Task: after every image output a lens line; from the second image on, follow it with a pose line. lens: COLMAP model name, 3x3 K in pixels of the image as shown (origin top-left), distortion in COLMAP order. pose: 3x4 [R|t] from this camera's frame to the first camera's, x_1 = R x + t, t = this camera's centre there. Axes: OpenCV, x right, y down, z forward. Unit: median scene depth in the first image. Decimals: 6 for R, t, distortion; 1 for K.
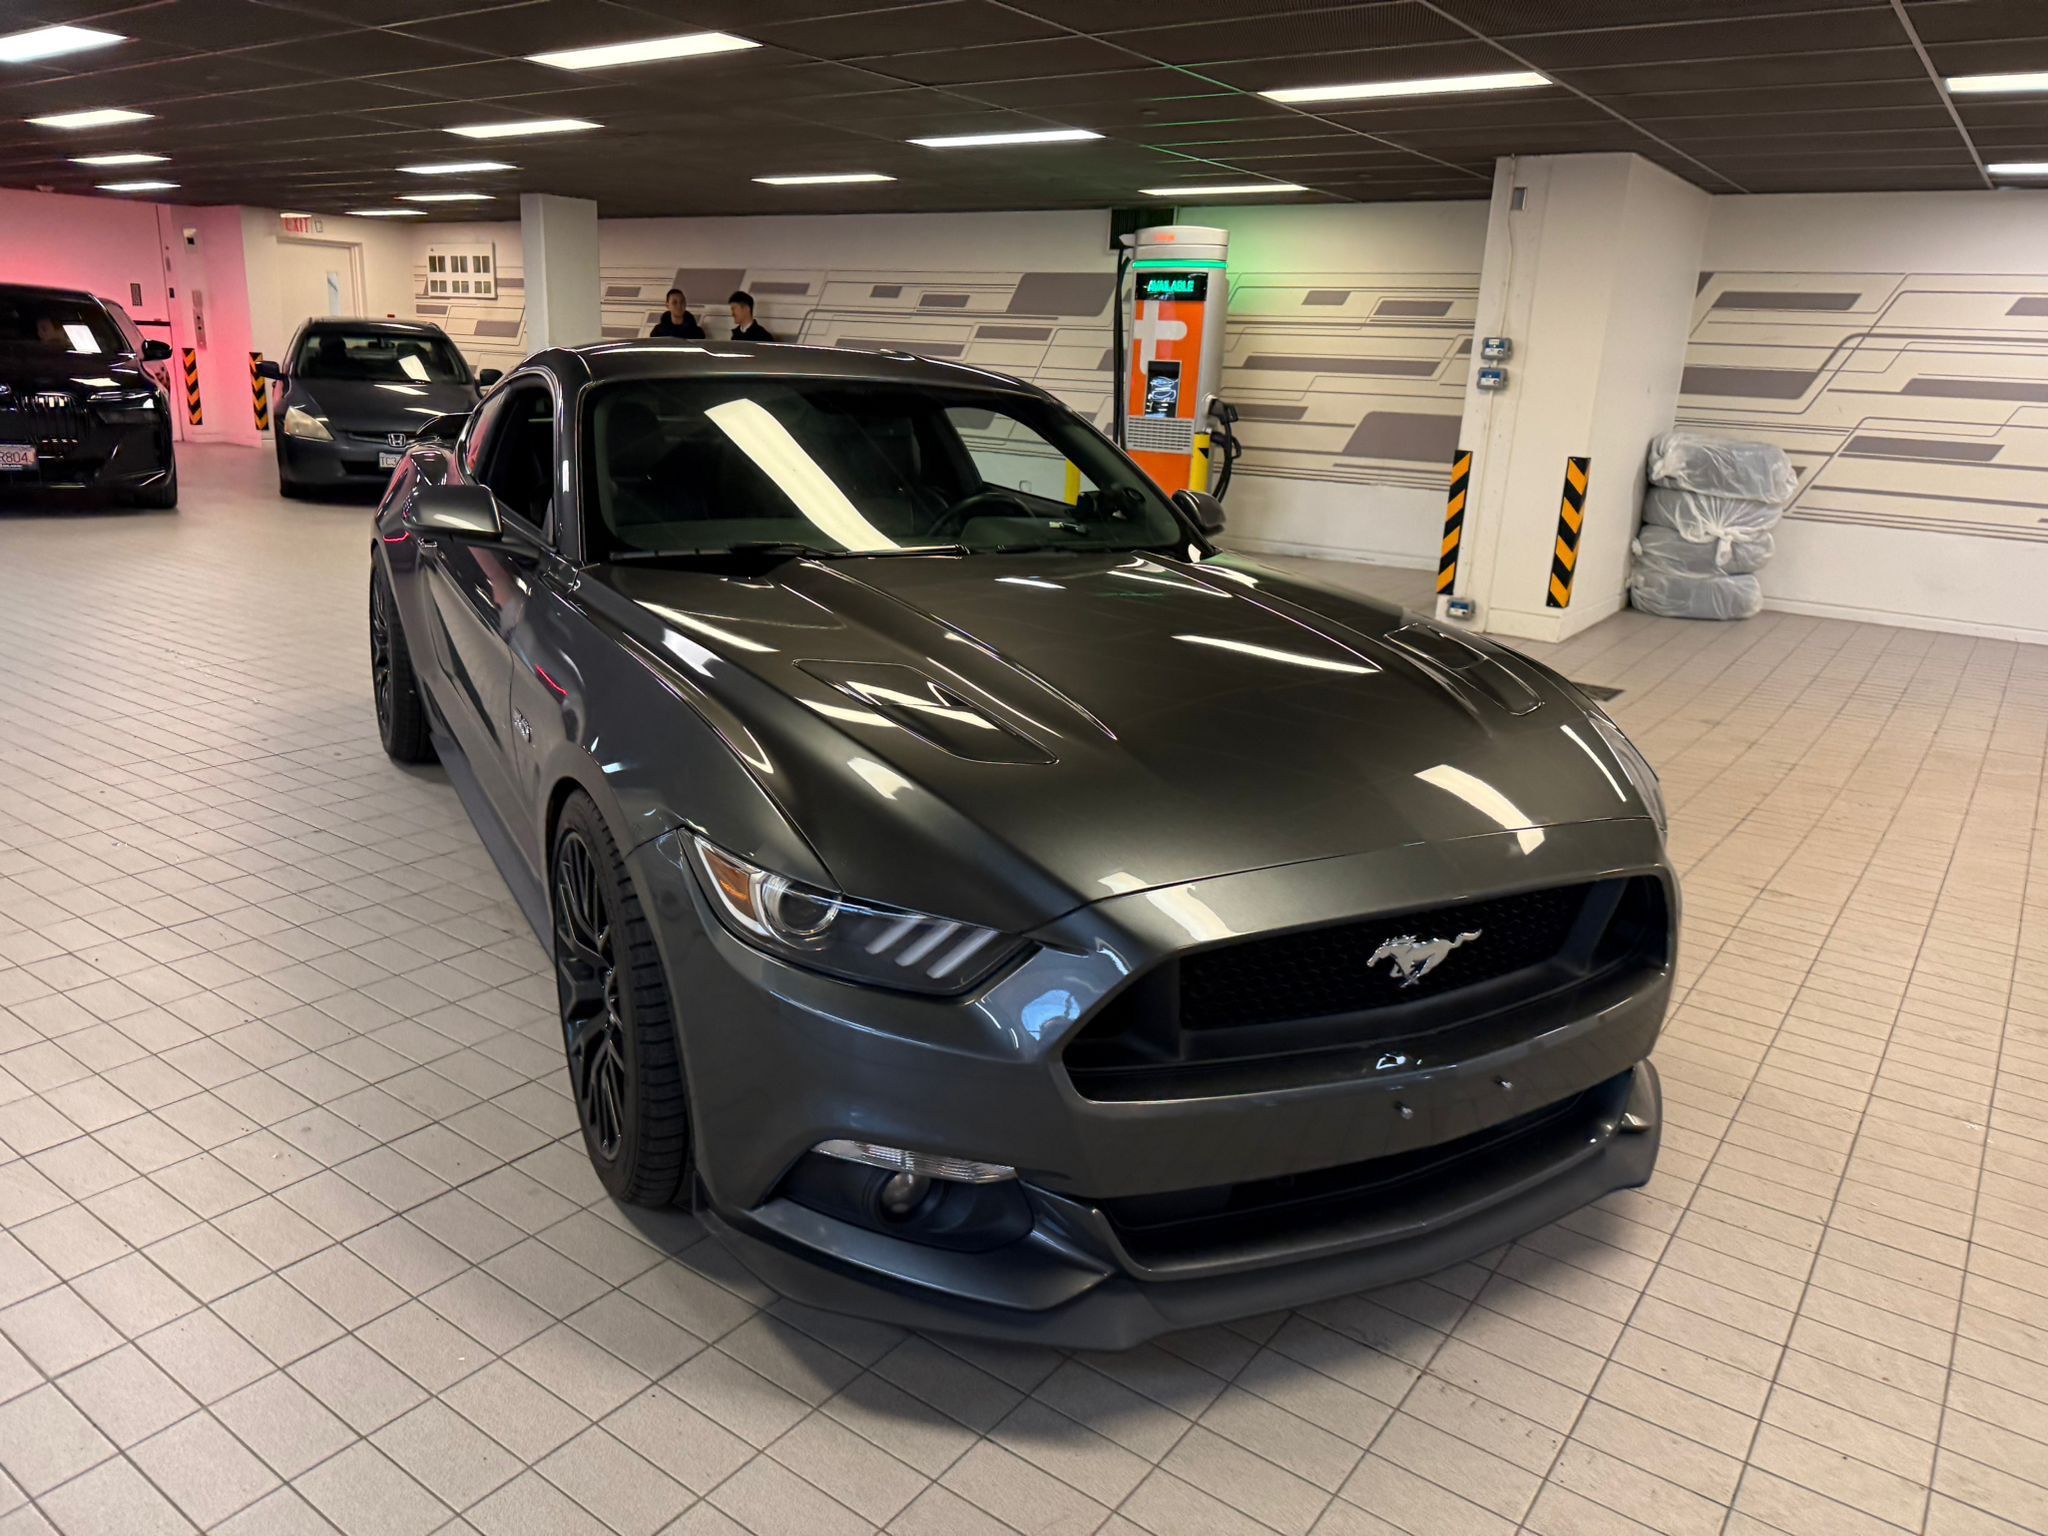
lens RADIAL K [[1428.1, 0, 1020.5], [0, 1428.1, 779.5], [0, 0, 1]] dist [0.087727, -0.132825]
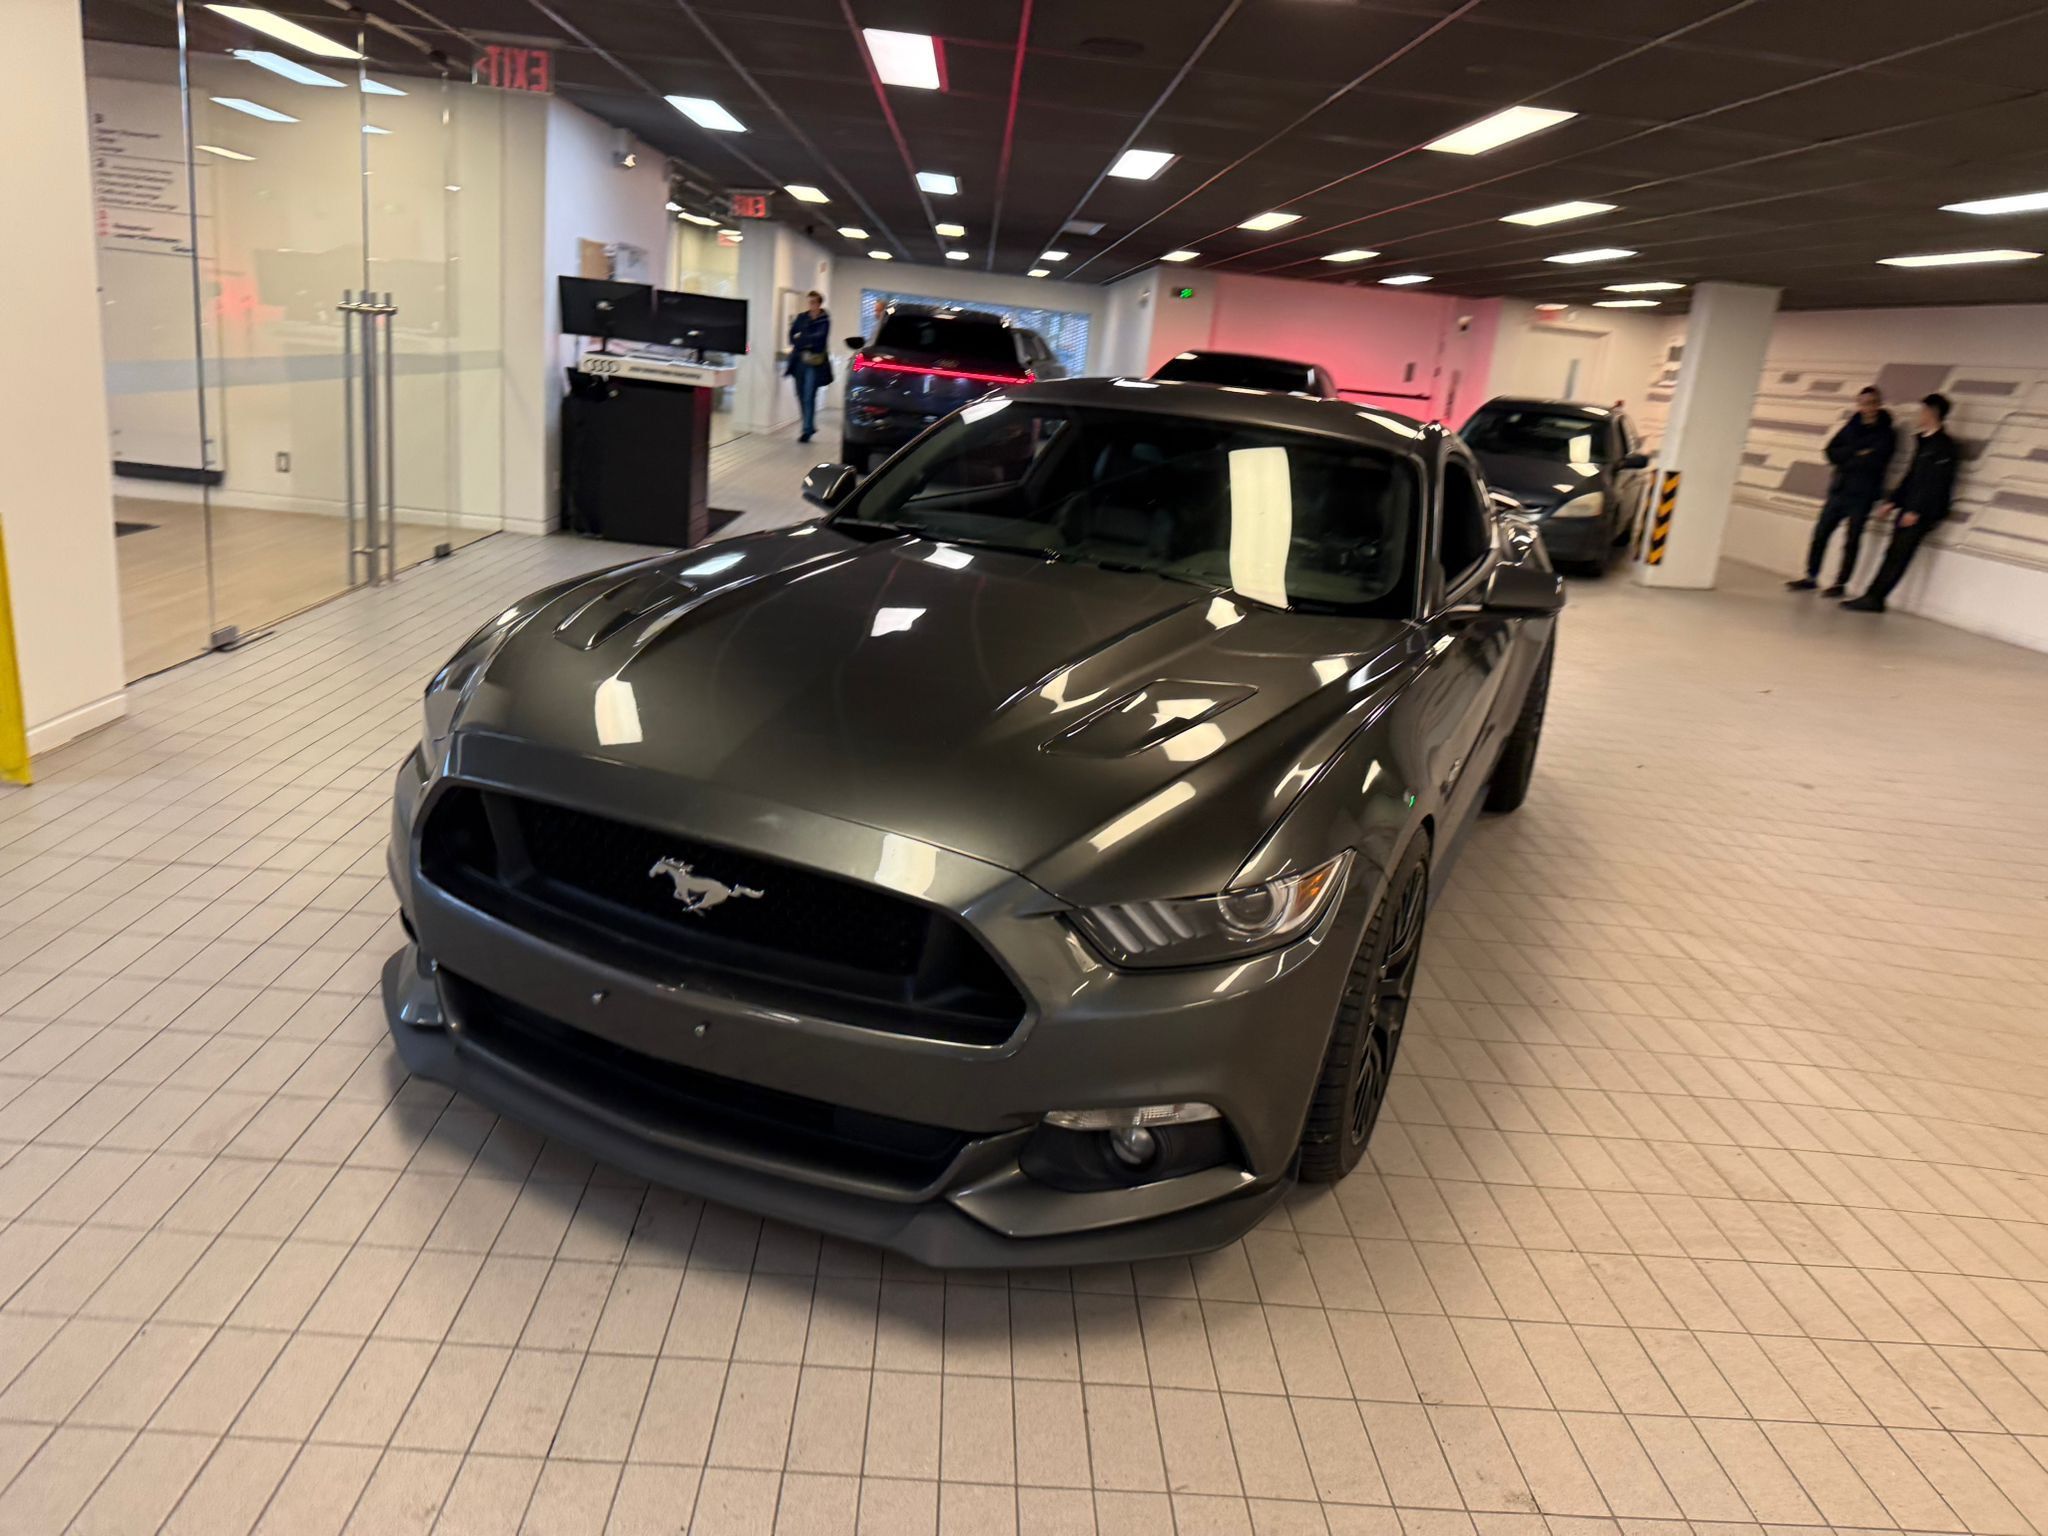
lens RADIAL K [[1455.3, 0, 1031.3], [0, 1455.3, 730.6], [0, 0, 1]] dist [0.033517, -0.050793]
pose [[0.618093, 0.220371, -0.754584, 0.234905], [-0.292612, 0.955422, 0.039341, -0.020589], [0.729616, 0.196484, 0.655023, 0.083226]]
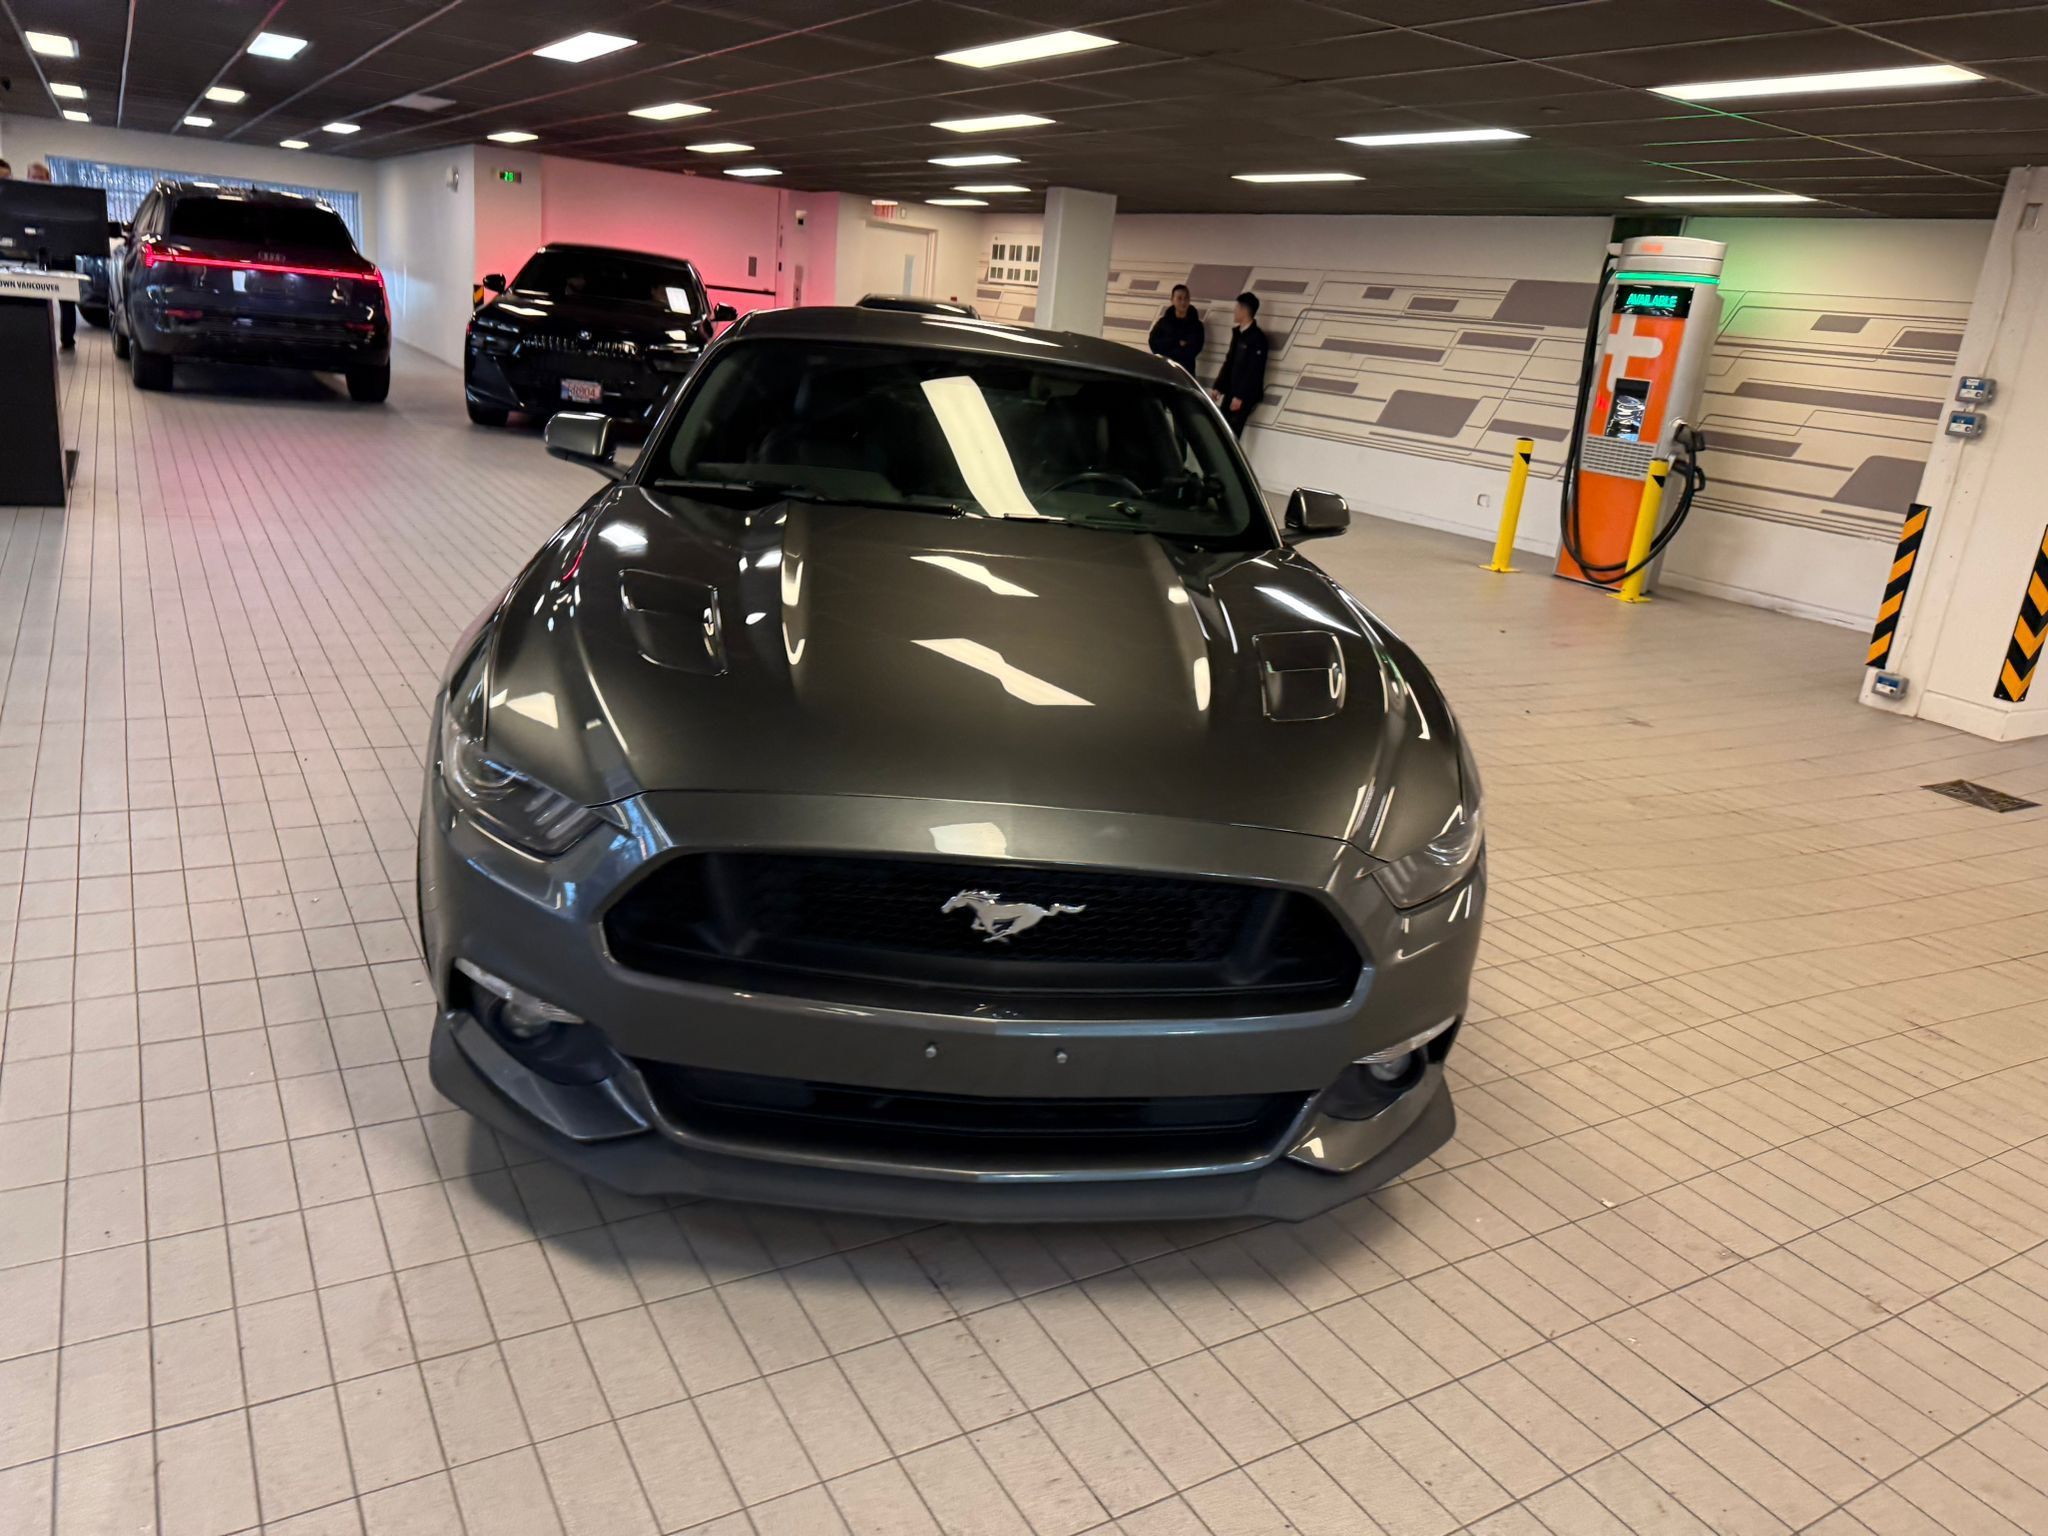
lens RADIAL K [[1450.4, 0, 1037.2], [0, 1450.4, 766.8], [0, 0, 1]] dist [0.045858, -0.079331]
pose [[0.919473, 0.165376, -0.356680, 0.122980], [-0.169950, 0.985275, 0.018719, -0.000820], [0.354523, 0.043406, 0.934039, 0.007515]]
